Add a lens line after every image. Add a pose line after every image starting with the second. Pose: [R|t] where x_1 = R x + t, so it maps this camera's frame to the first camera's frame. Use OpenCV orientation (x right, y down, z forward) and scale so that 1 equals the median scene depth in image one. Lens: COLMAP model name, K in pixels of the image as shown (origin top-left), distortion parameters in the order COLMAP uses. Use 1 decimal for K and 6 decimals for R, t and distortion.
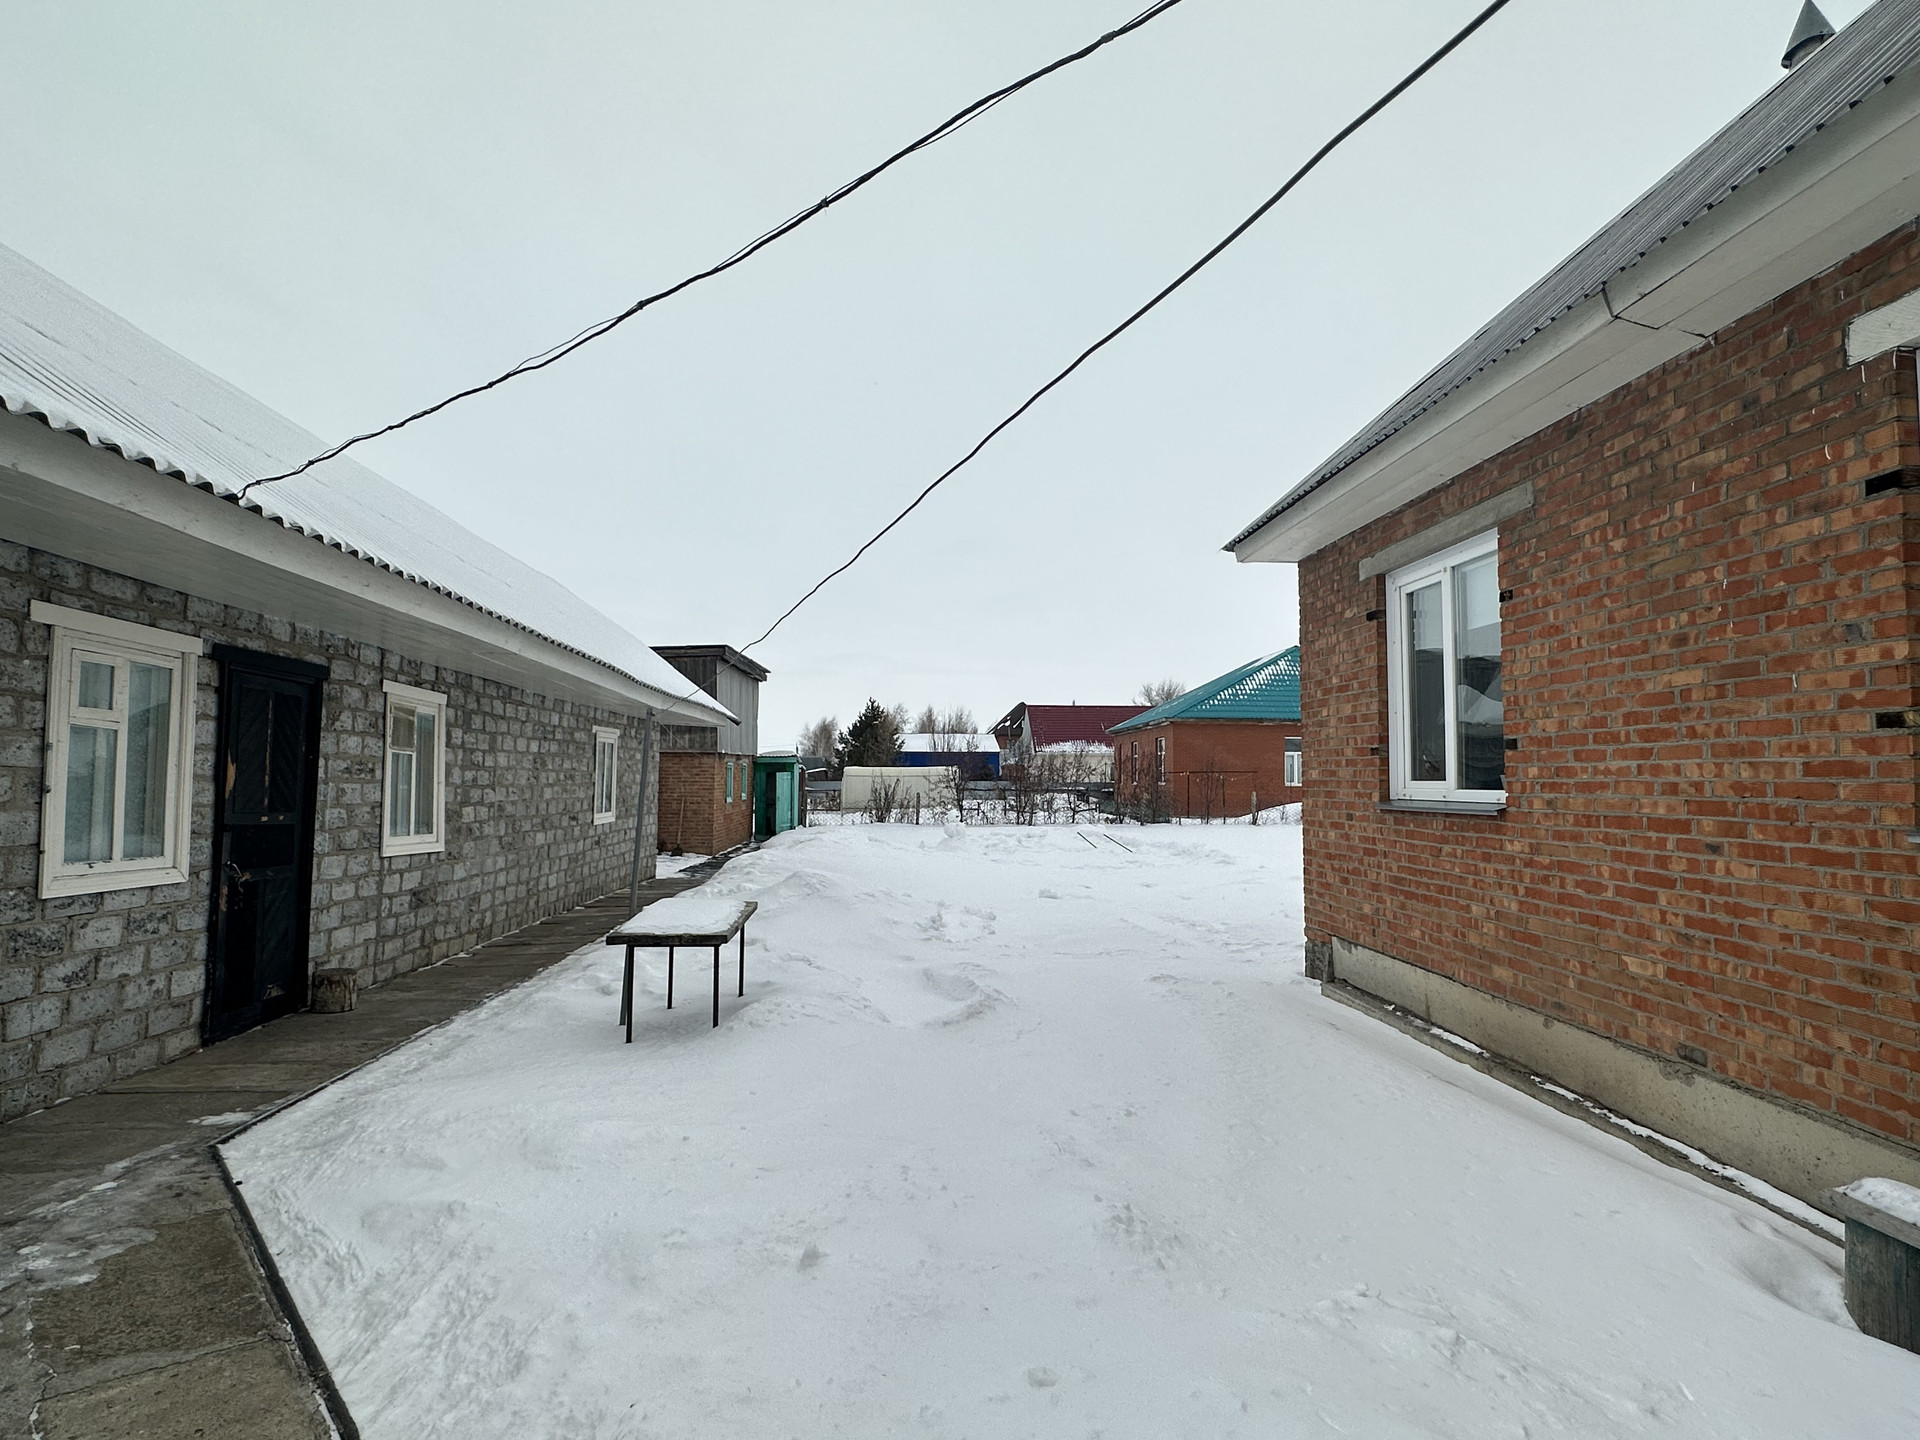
lens RADIAL K [[1022.5, 0, 969.9], [0, 1022.5, 723.1], [0, 0, 1]] dist [-0.002878, 0.001946]
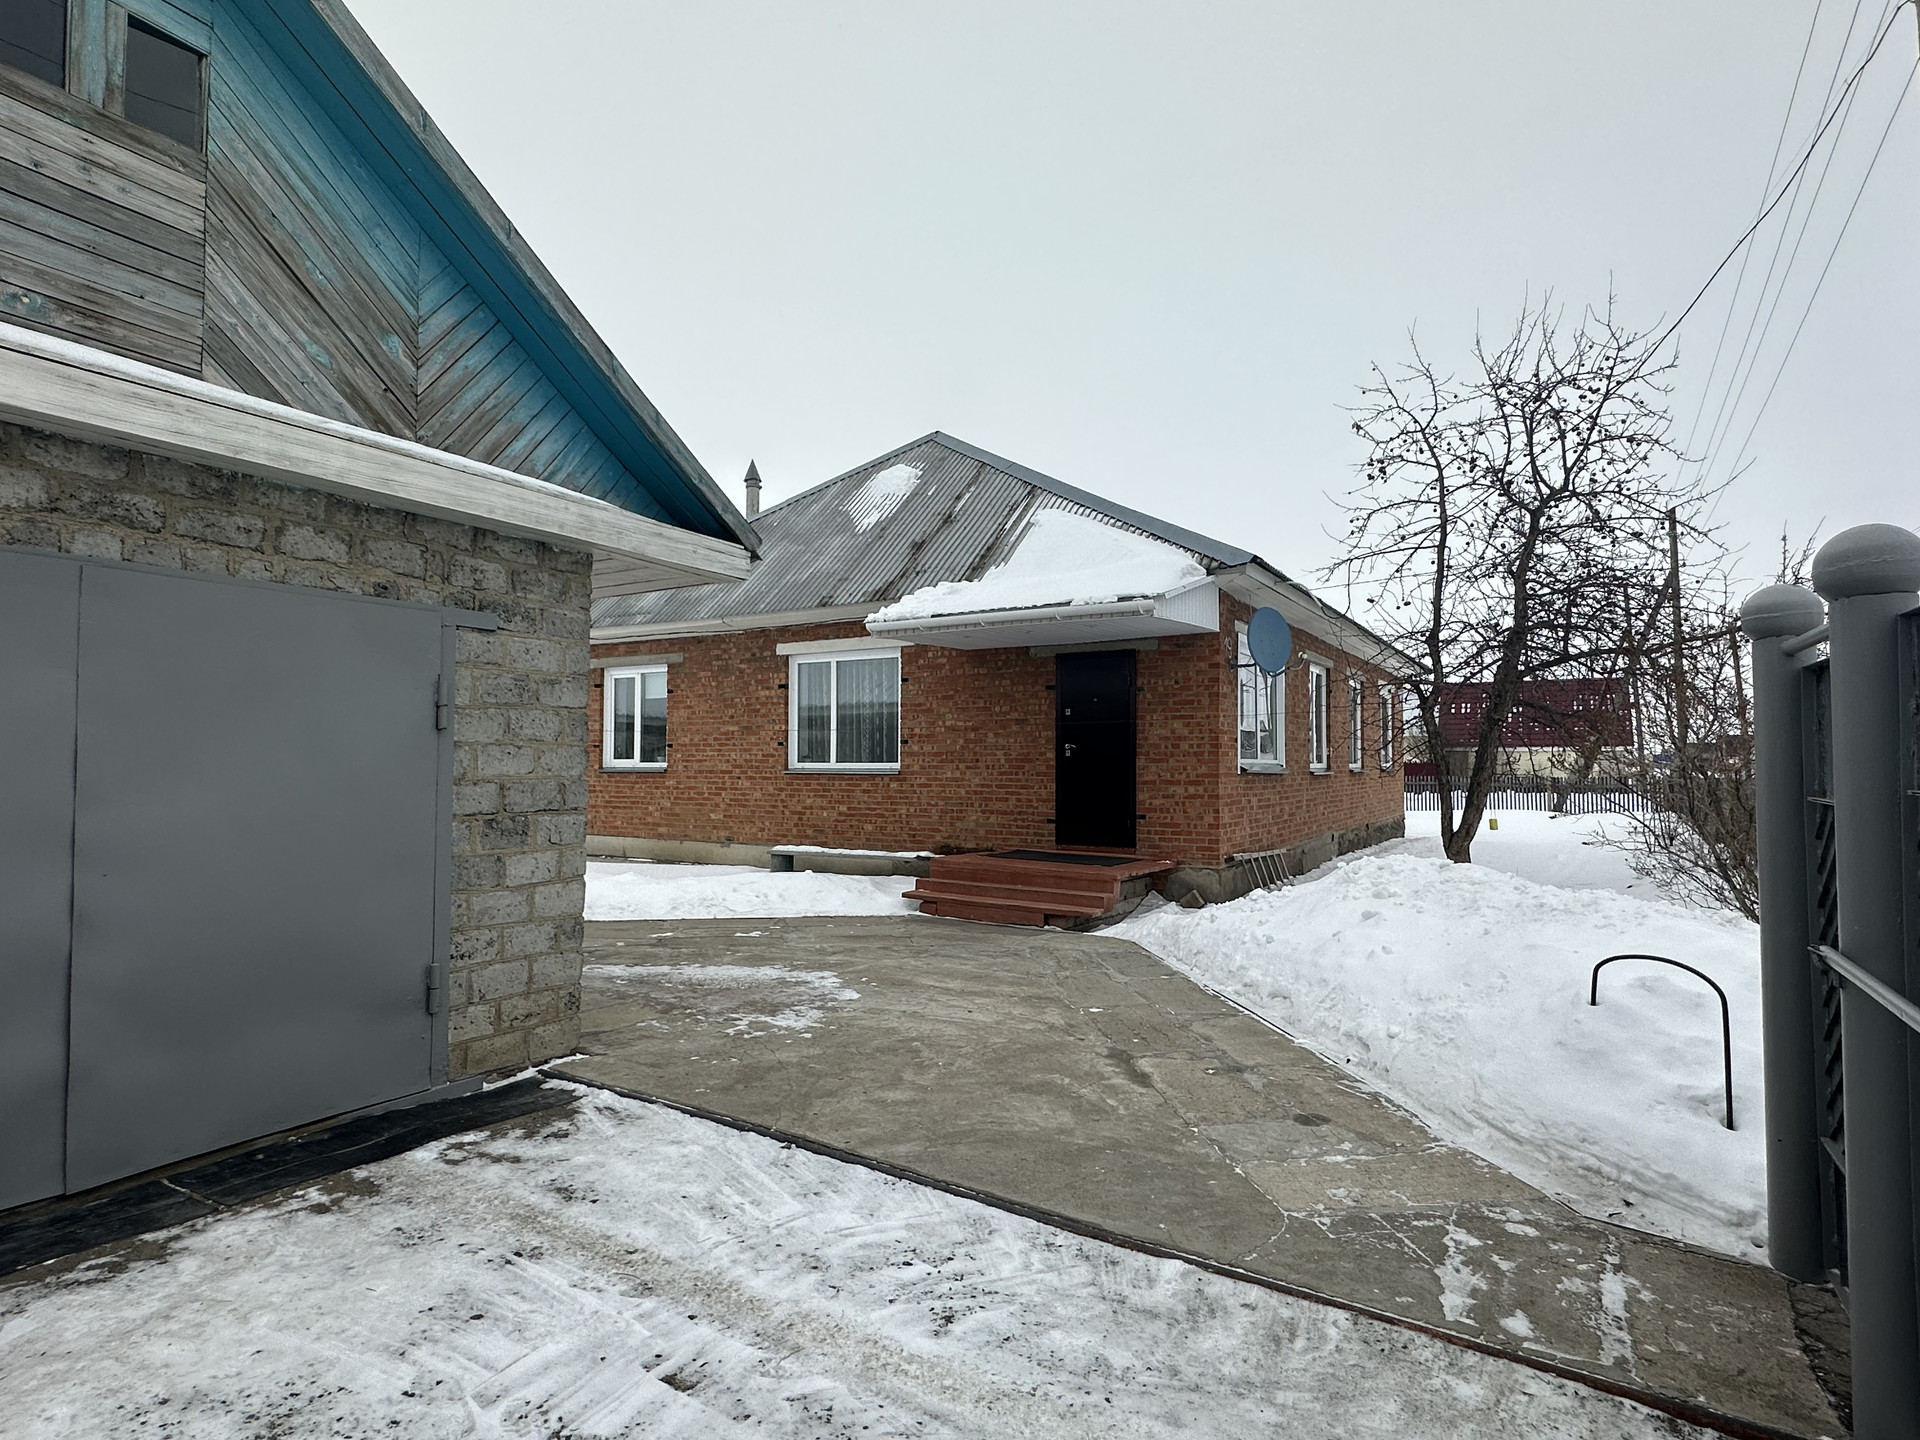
lens RADIAL K [[1022.5, 0, 969.9], [0, 1022.5, 723.1], [0, 0, 1]] dist [-0.002878, 0.001946]
pose [[0.559336, 0.028694, 0.828444, -1.333756], [-0.043339, 0.999046, -0.005341, -0.061965], [-0.827807, -0.032917, 0.560046, -1.239182]]
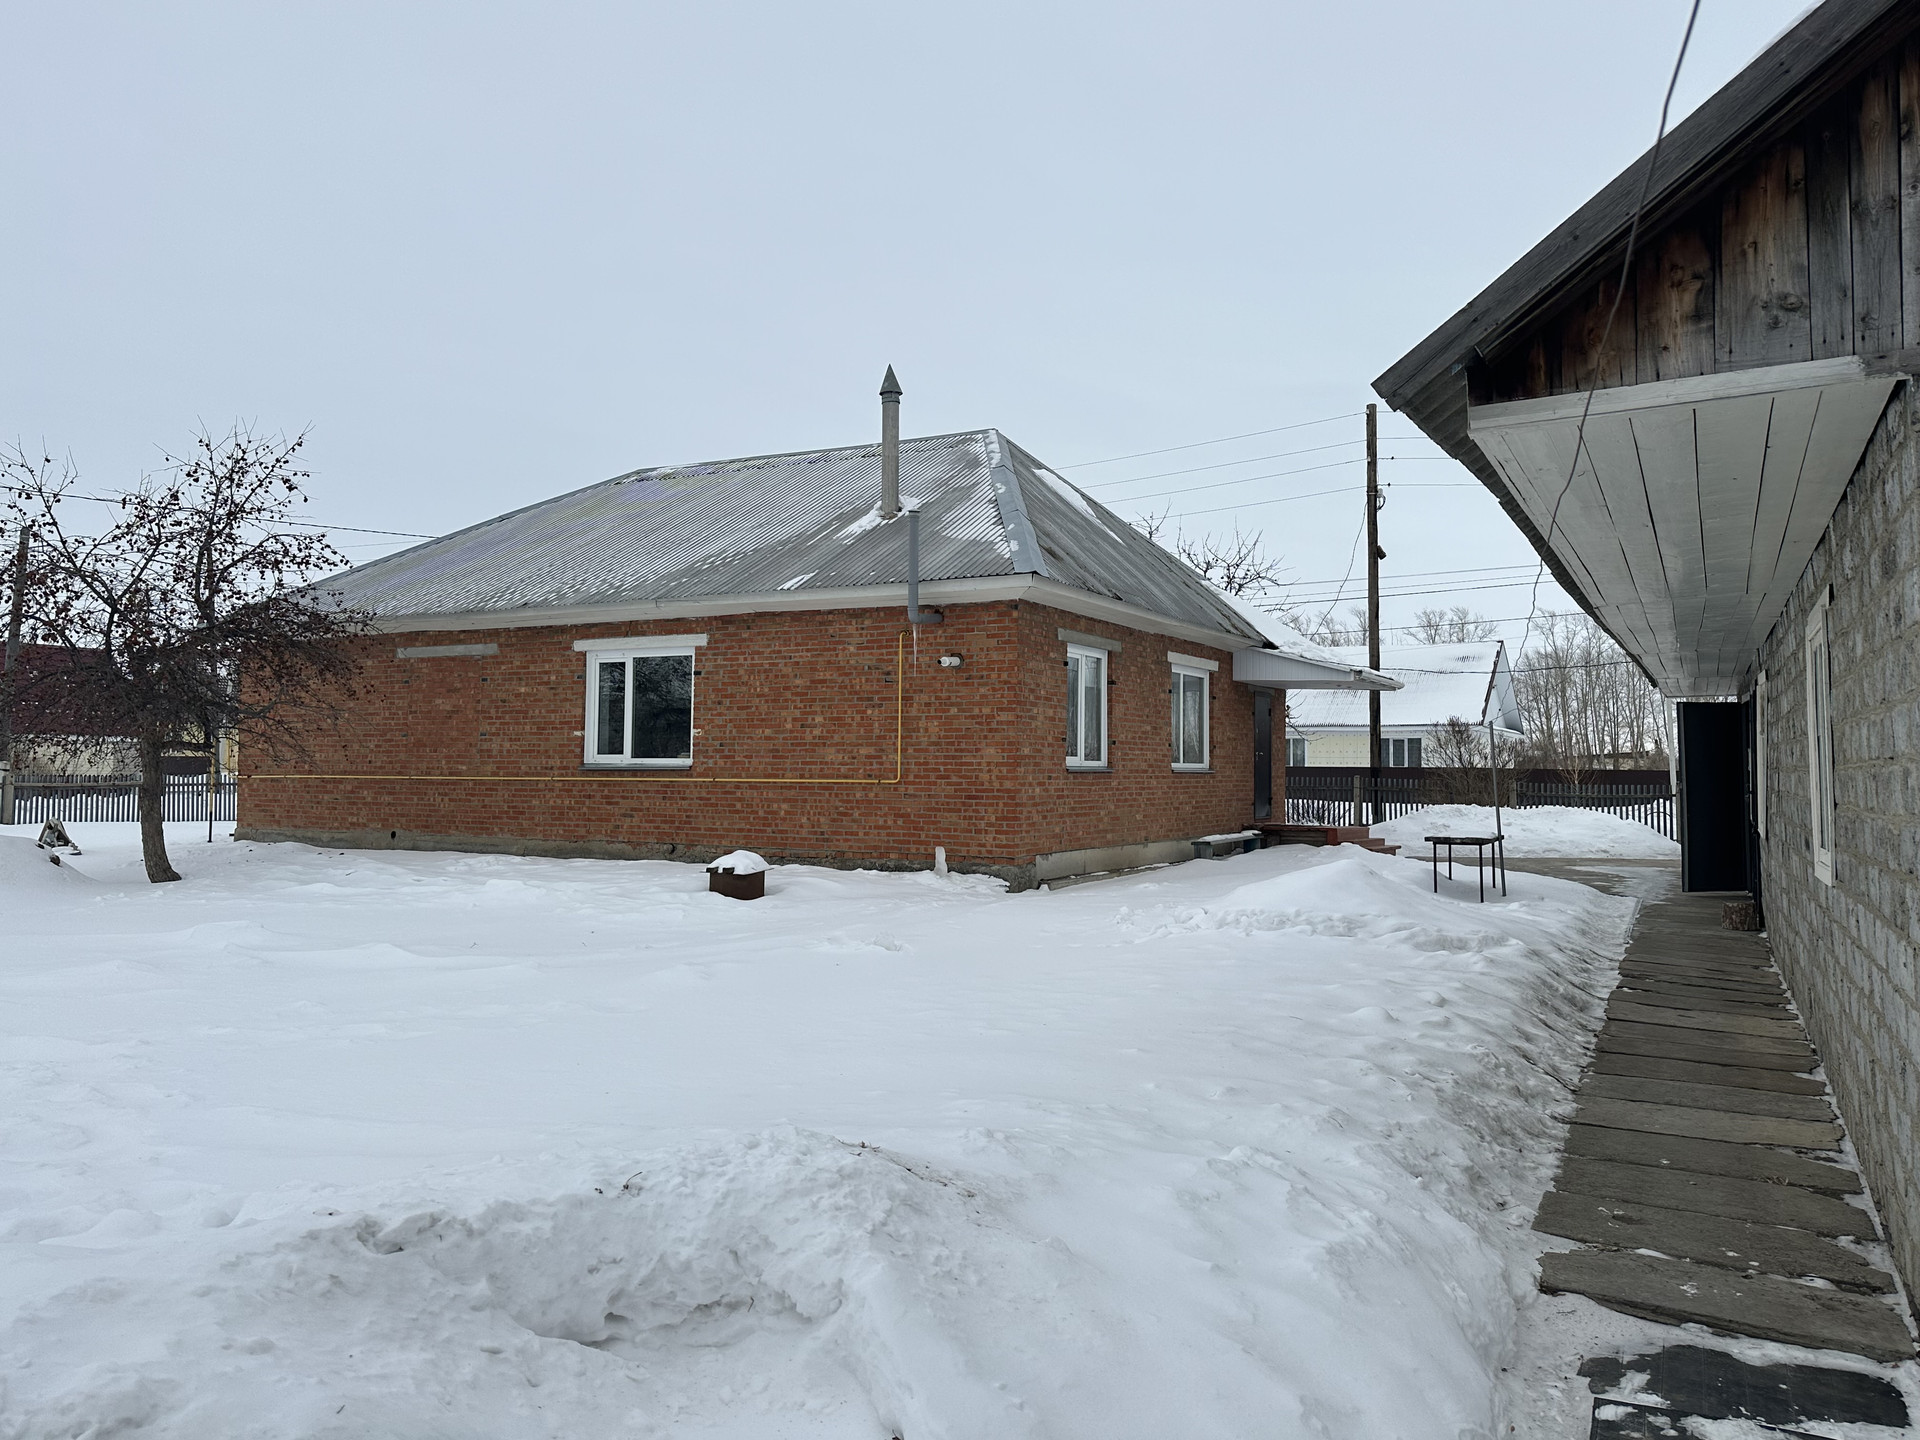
lens RADIAL K [[1364.4, 0, 962.3], [0, 1364.4, 702.5], [0, 0, 1]] dist [0.066776, -0.074127]
pose [[-0.844157, 0.013972, 0.535913, -0.967111], [-0.041141, 0.995024, -0.090747, 0.246506], [-0.534515, -0.098653, -0.839382, 4.099615]]
